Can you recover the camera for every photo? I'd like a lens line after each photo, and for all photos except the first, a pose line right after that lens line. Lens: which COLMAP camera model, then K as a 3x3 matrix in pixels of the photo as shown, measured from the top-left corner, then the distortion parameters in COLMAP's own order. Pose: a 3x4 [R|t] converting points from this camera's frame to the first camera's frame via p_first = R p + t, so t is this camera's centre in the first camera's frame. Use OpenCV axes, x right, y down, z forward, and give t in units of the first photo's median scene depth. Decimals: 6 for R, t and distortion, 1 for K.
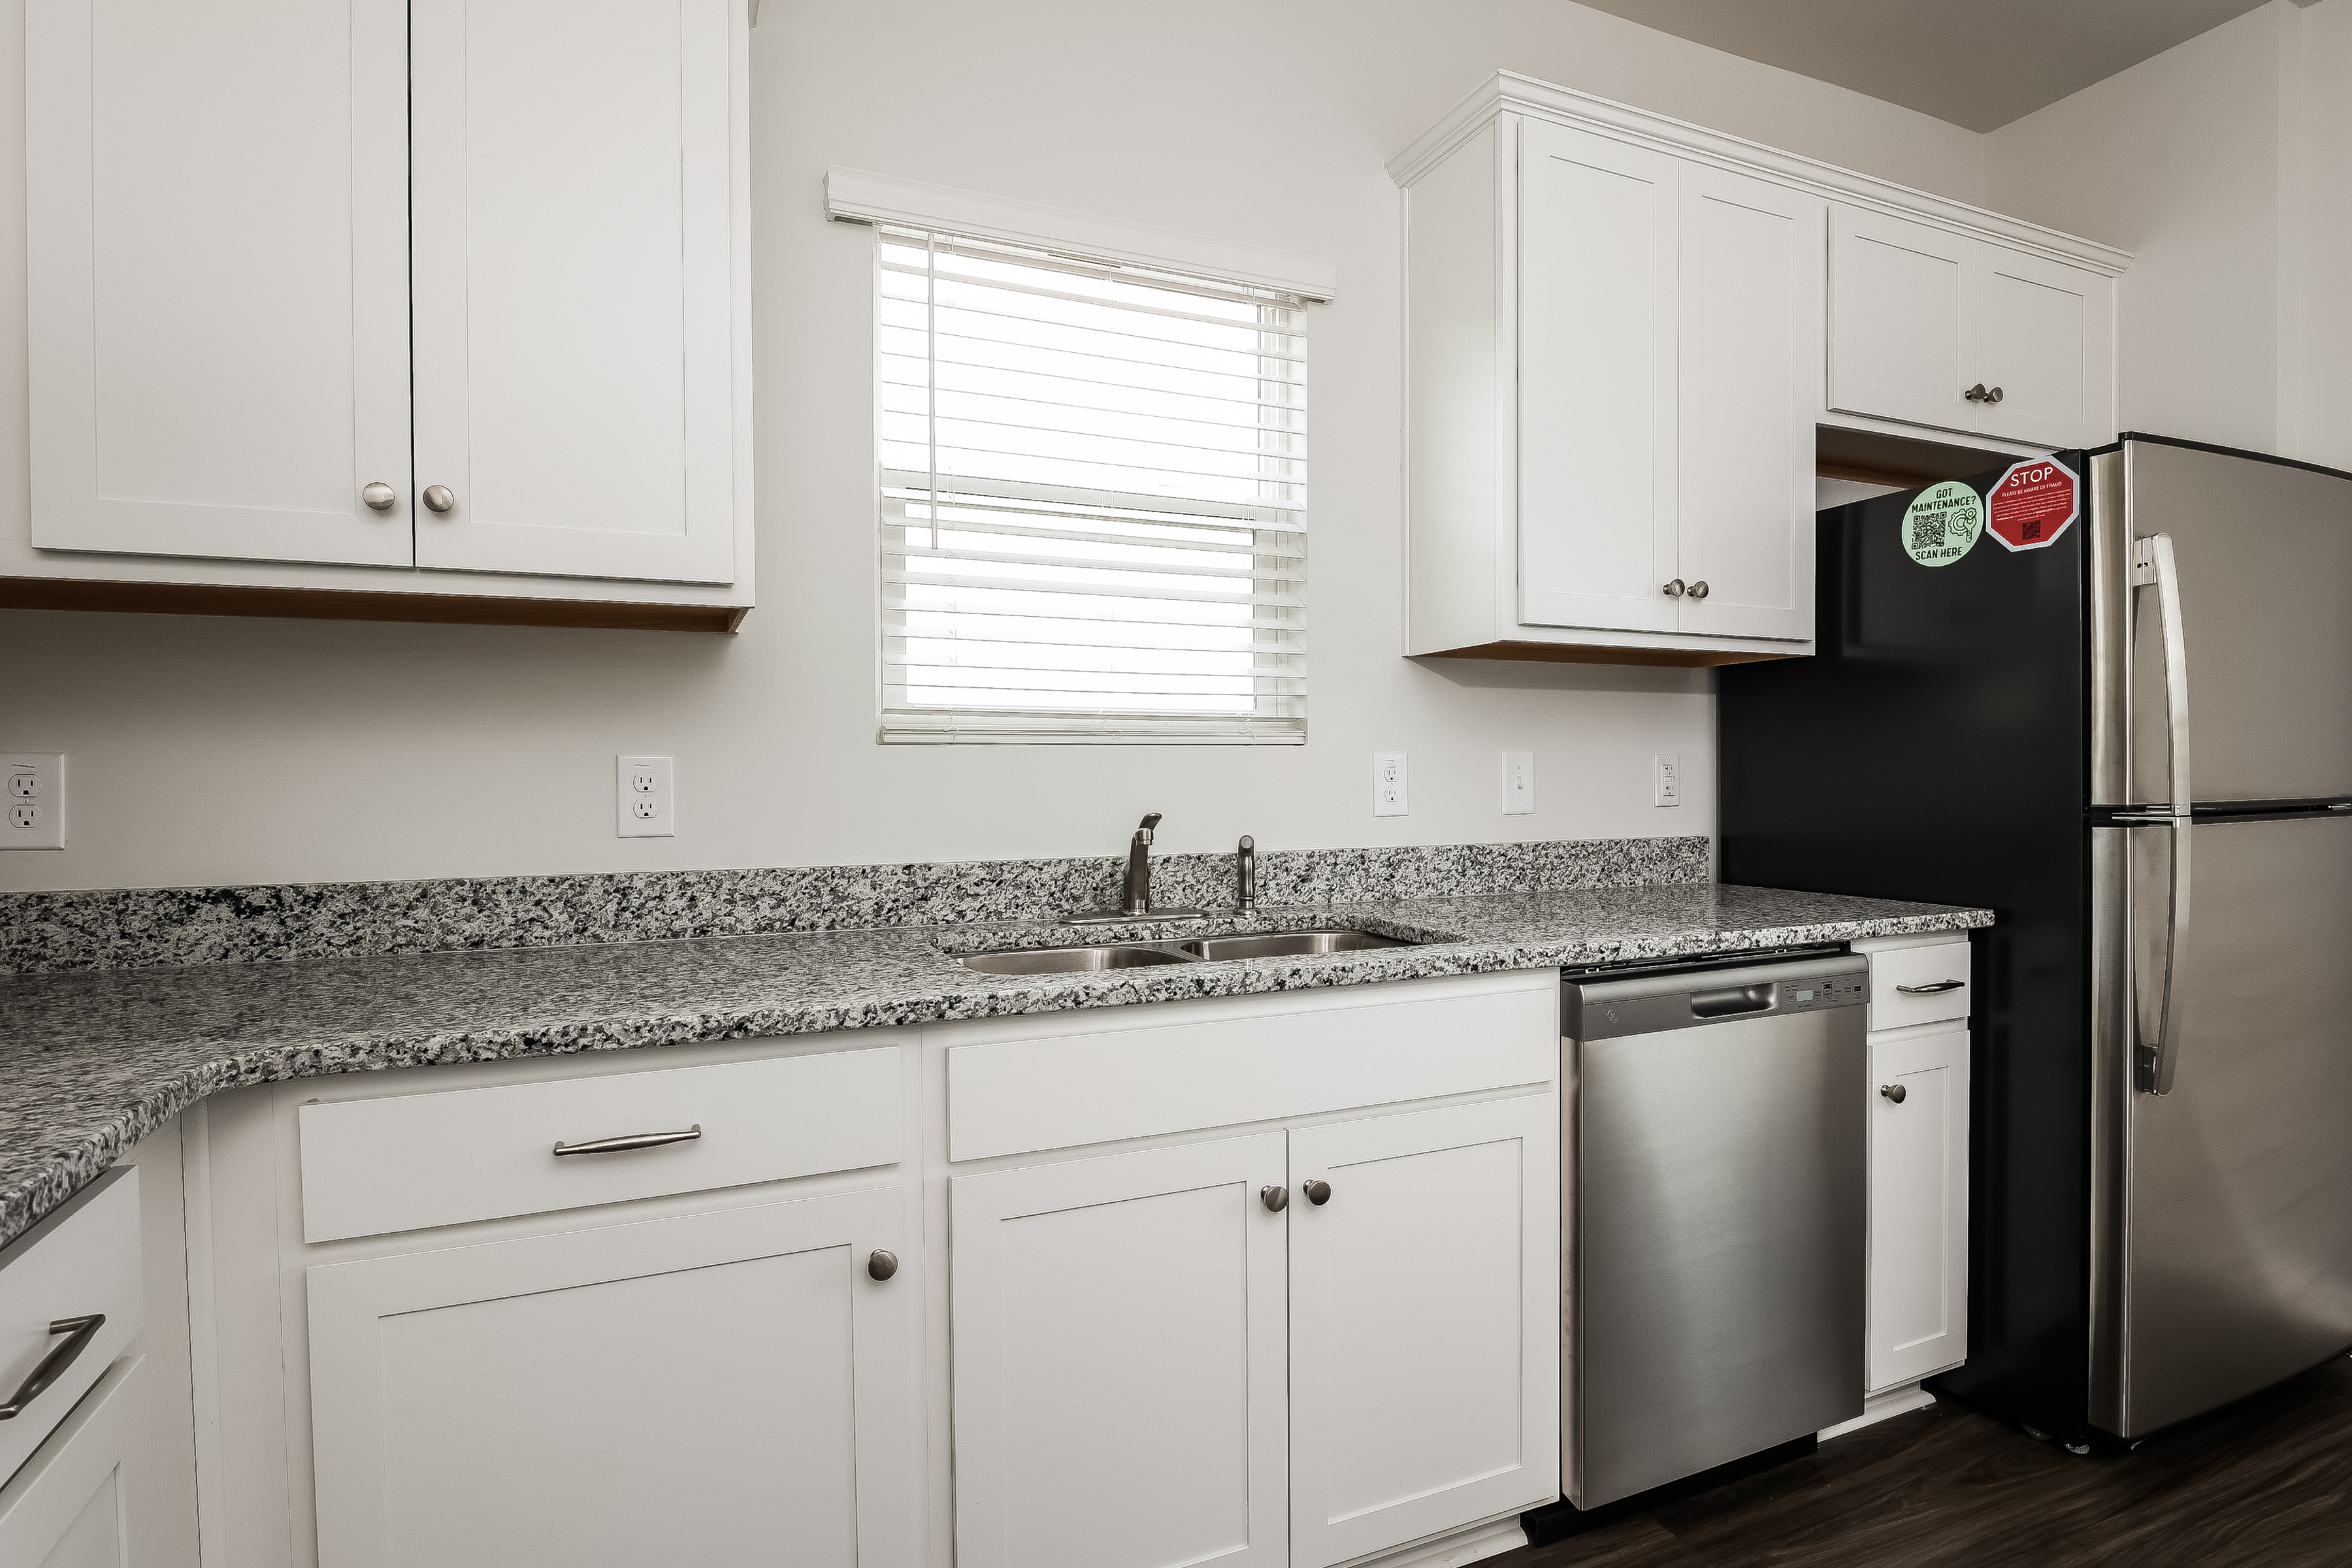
lens RADIAL K [[1177.2, 0, 1186.1], [0, 1177.2, 780.0], [0, 0, 1]] dist [-0.015920, -0.000498]
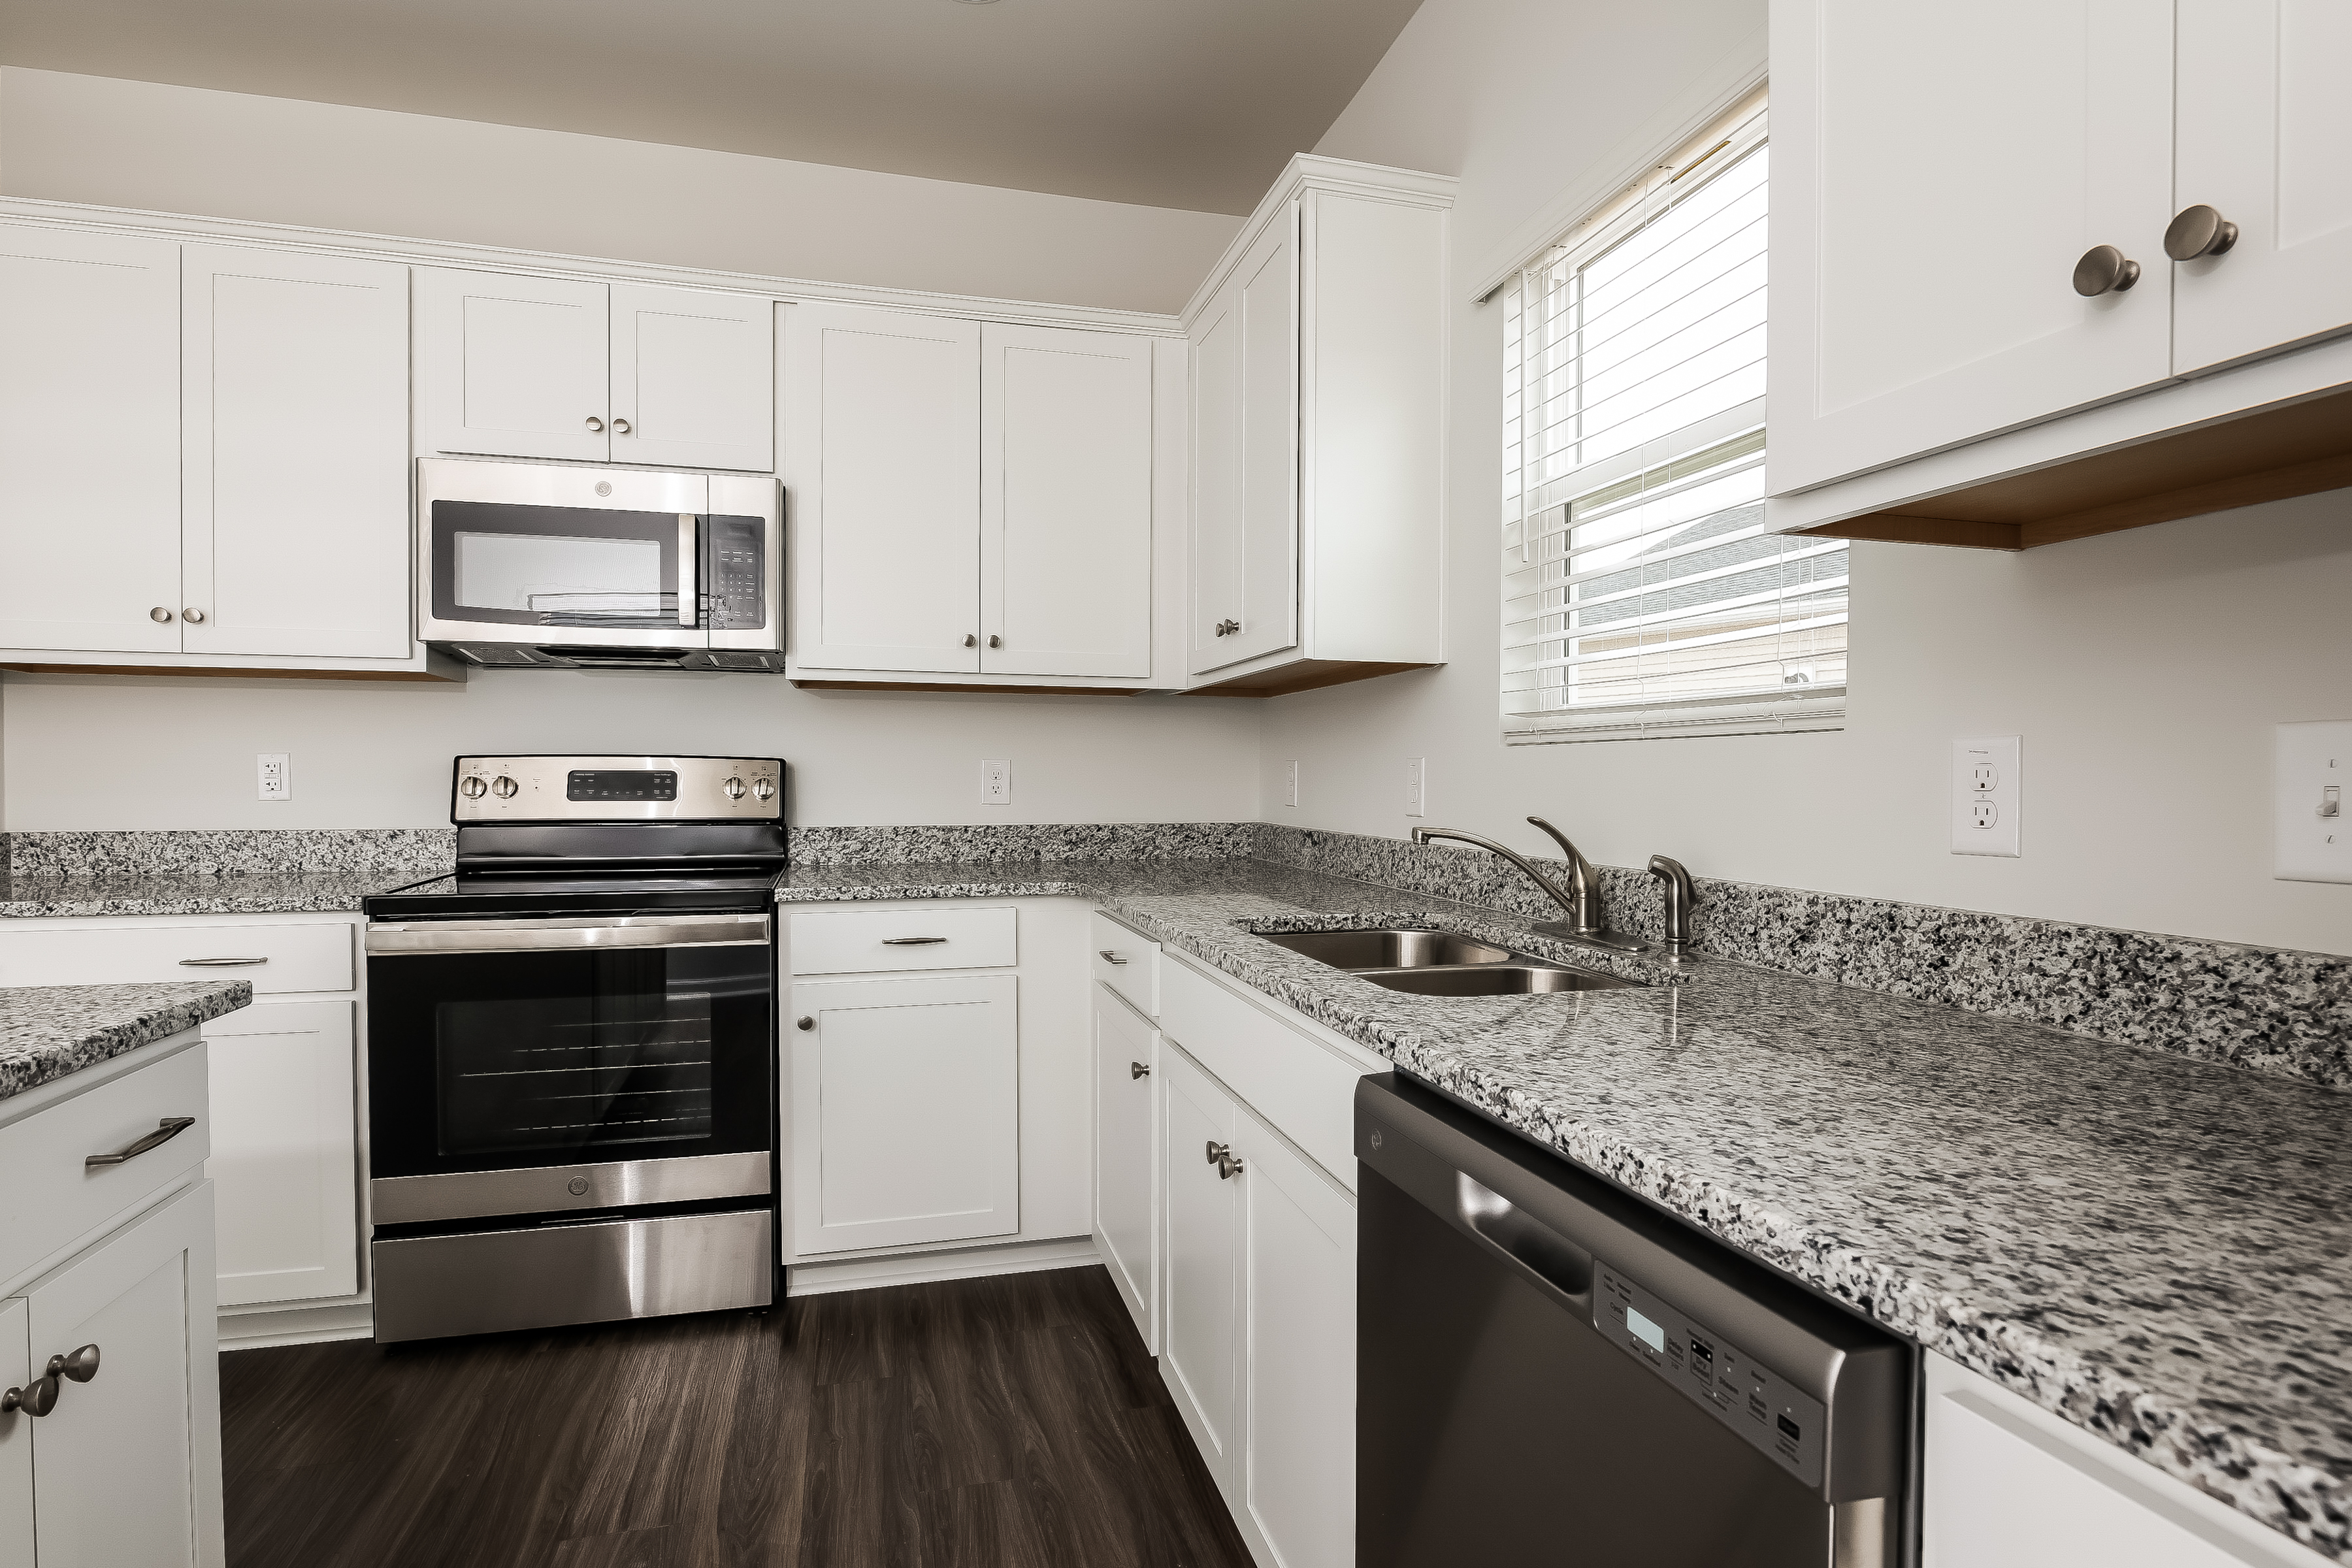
lens RADIAL K [[1177.2, 0, 1179.6], [0, 1177.2, 784.9], [0, 0, 1]] dist [-0.015920, -0.000498]
pose [[-0.139826, 0.014096, -0.990076, 0.785632], [-0.007356, 0.999856, 0.015274, -0.006848], [0.990149, 0.009419, -0.139702, 0.743166]]
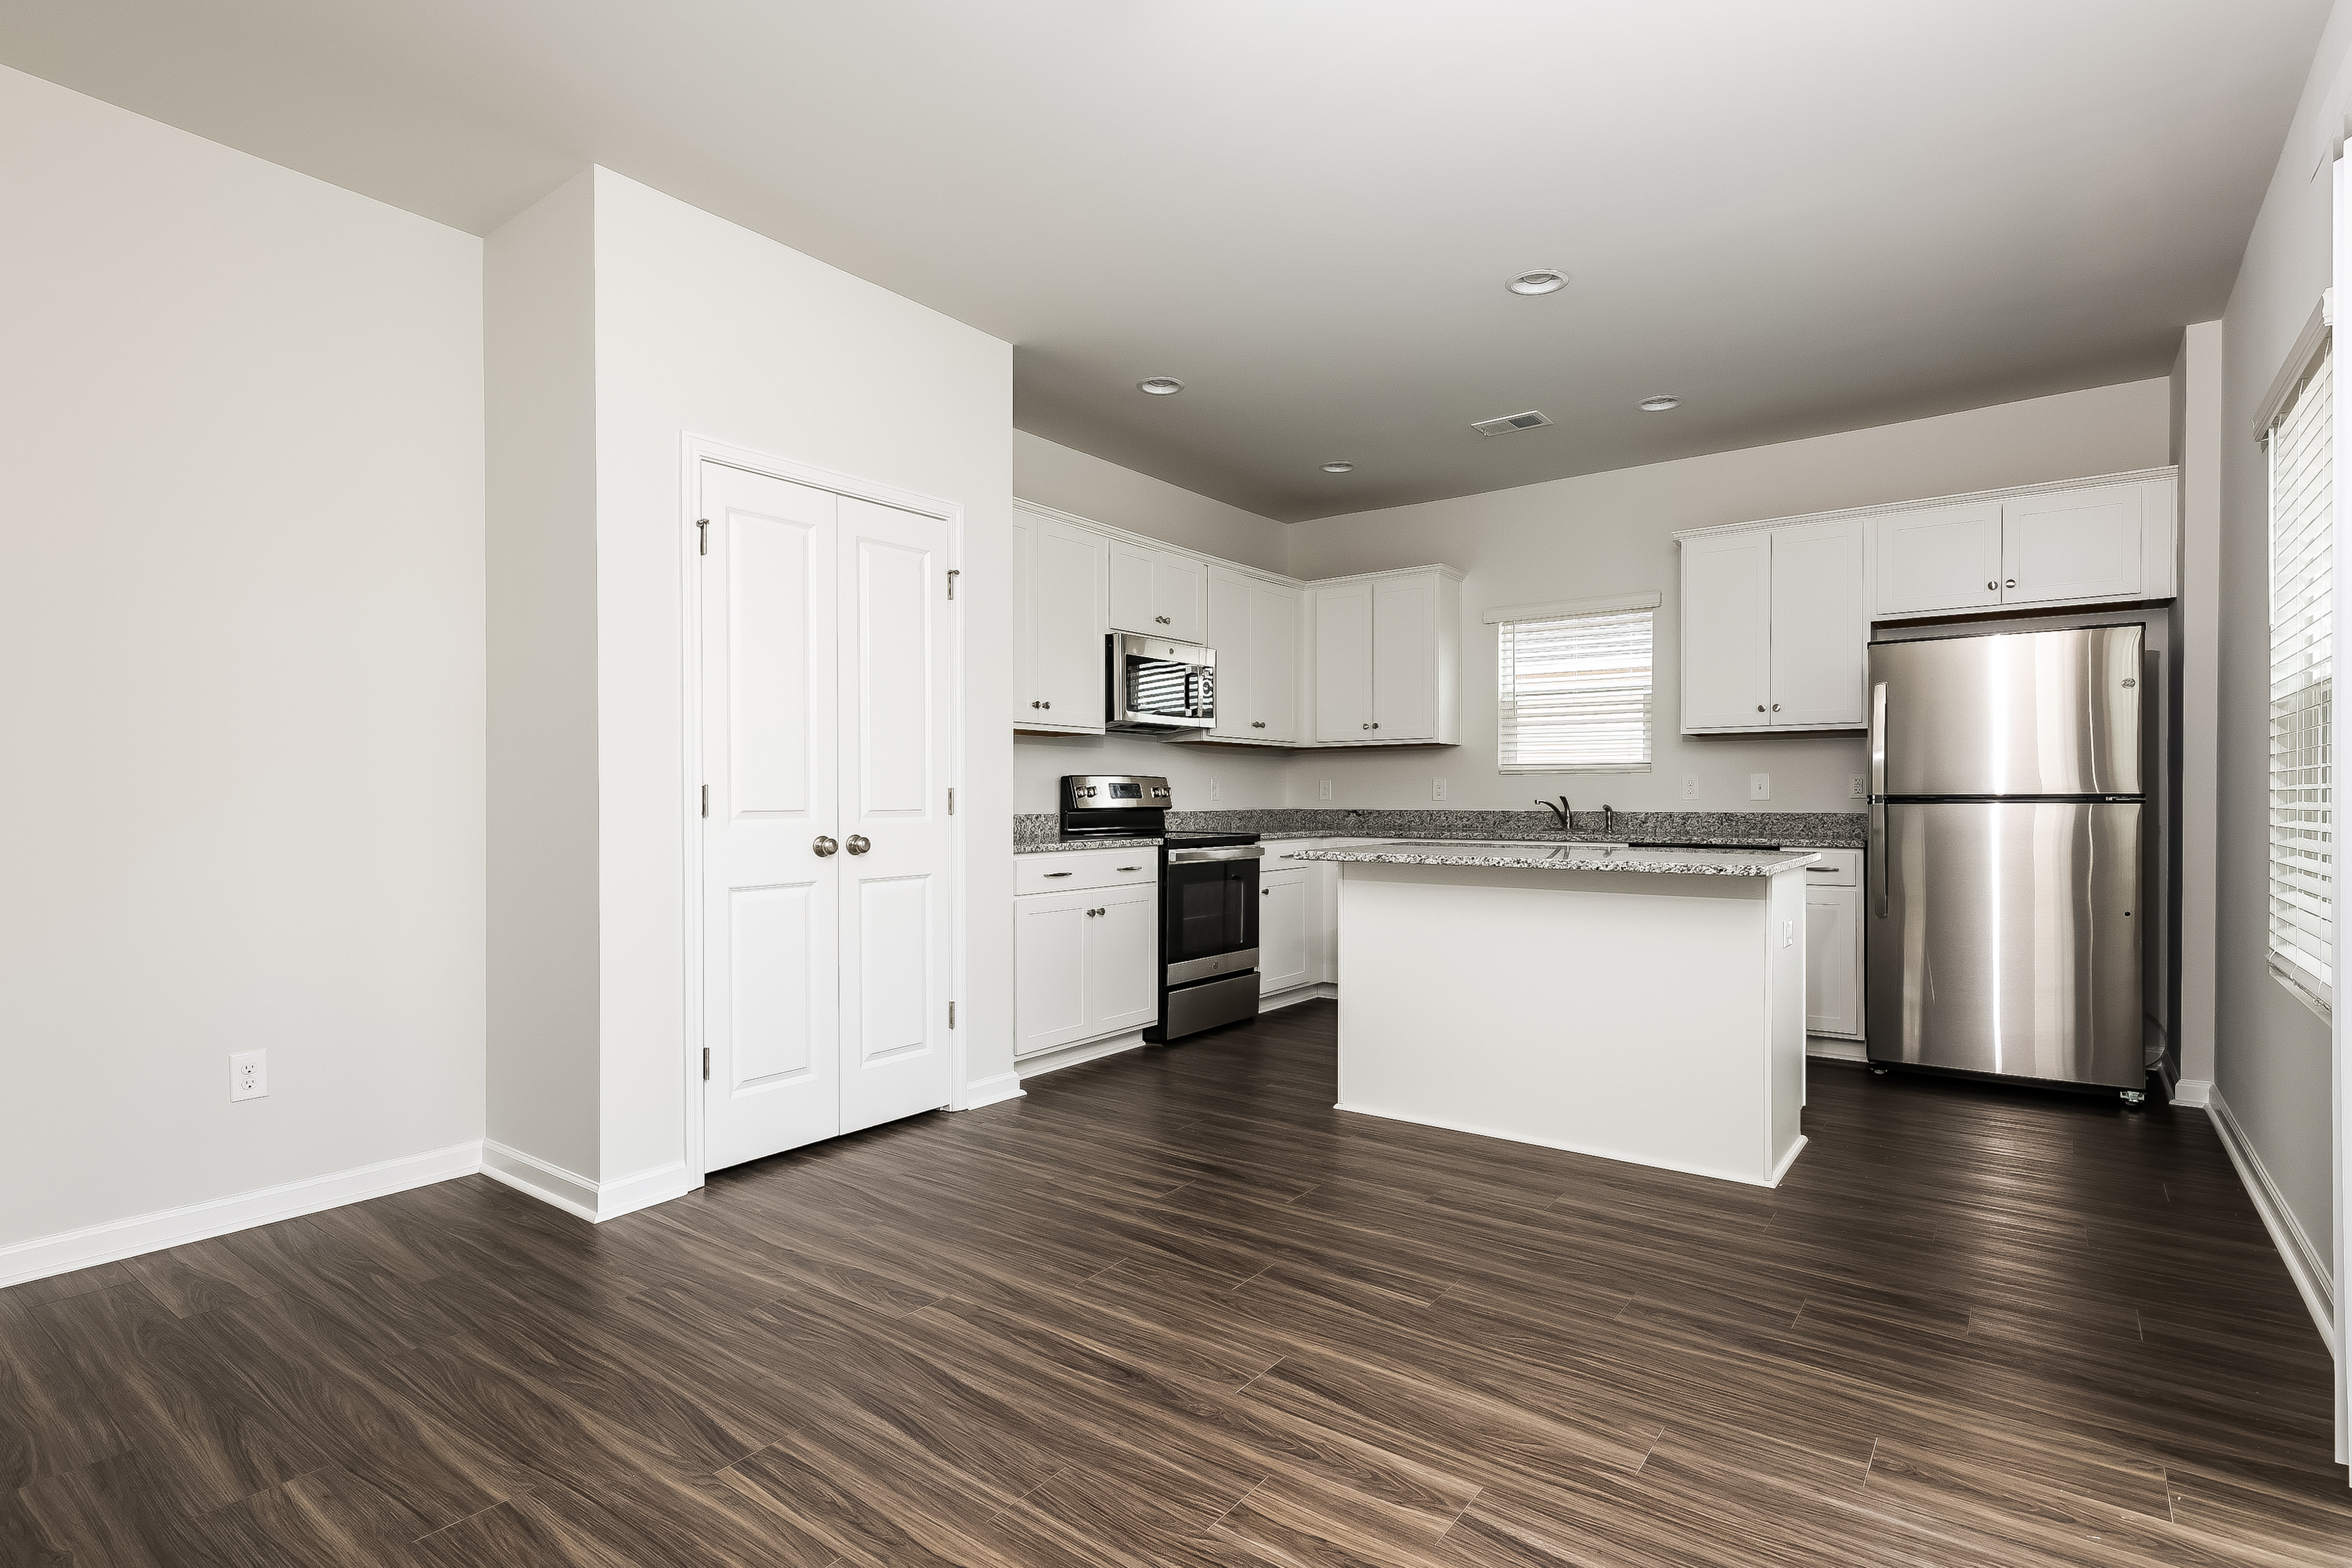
lens RADIAL K [[1177.2, 0, 1118.6], [0, 1177.2, 792.4], [0, 0, 1]] dist [-0.015920, -0.000498]
pose [[0.465498, 0.002704, -0.885045, 1.927025], [-0.005828, 0.999983, -0.000009, 0.022450], [0.885030, 0.005162, 0.465506, -1.334628]]
